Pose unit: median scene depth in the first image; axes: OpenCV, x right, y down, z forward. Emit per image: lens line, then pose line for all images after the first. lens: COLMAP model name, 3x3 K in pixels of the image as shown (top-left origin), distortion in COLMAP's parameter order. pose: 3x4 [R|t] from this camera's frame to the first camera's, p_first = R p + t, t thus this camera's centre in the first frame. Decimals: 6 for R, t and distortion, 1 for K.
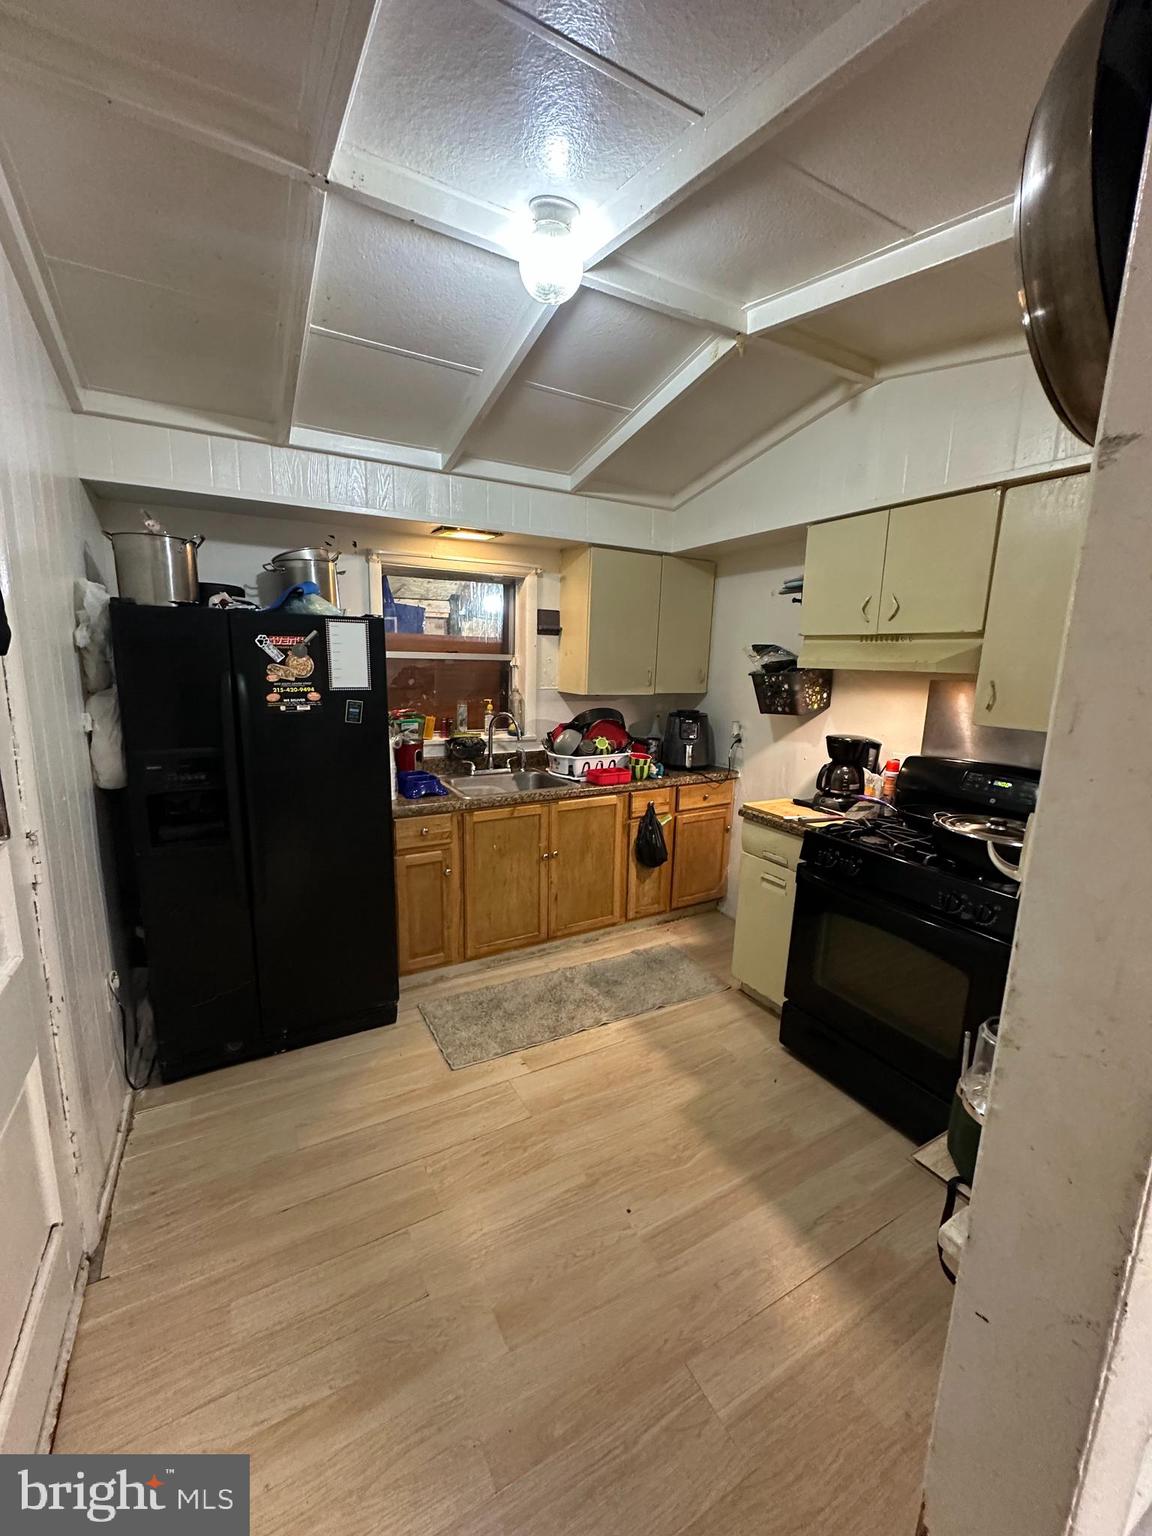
lens RADIAL K [[614.9, 0, 573.5], [0, 614.9, 771.3], [0, 0, 1]] dist [-0.002539, 0.000863]
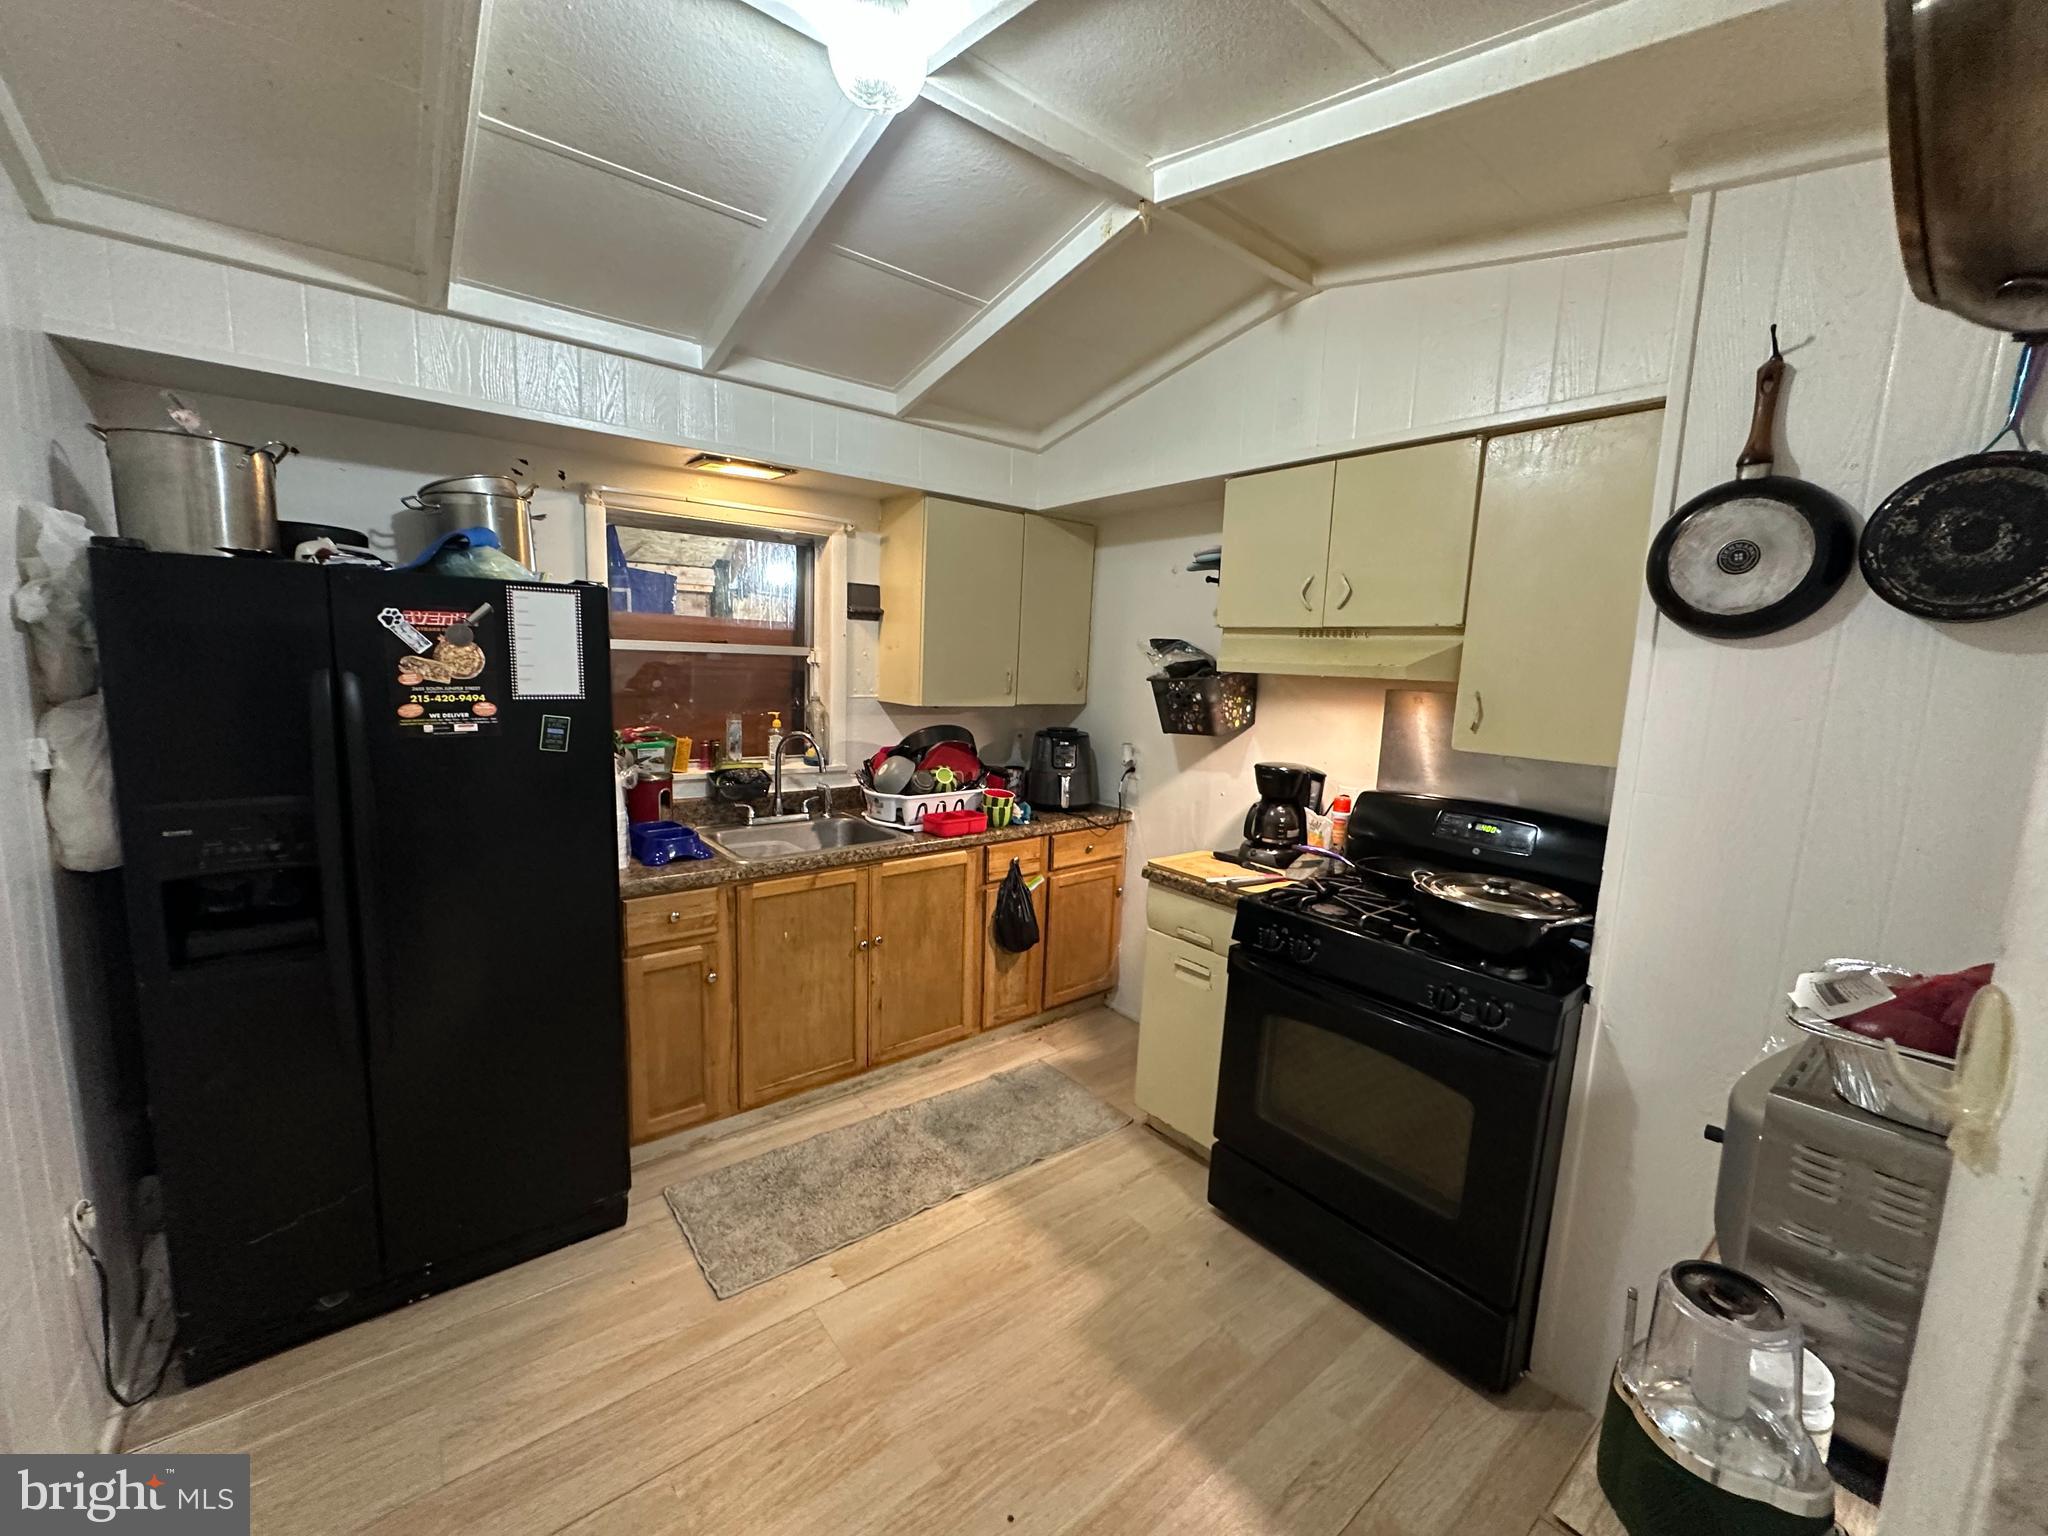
lens RADIAL K [[819.9, 0, 1022.3], [0, 819.9, 771.1], [0, 0, 1]] dist [-0.002539, 0.000863]
pose [[0.987061, -0.008927, 0.160094, -0.021002], [0.015478, 0.999091, -0.039715, -0.018356], [-0.159594, 0.041679, 0.986303, 0.101944]]
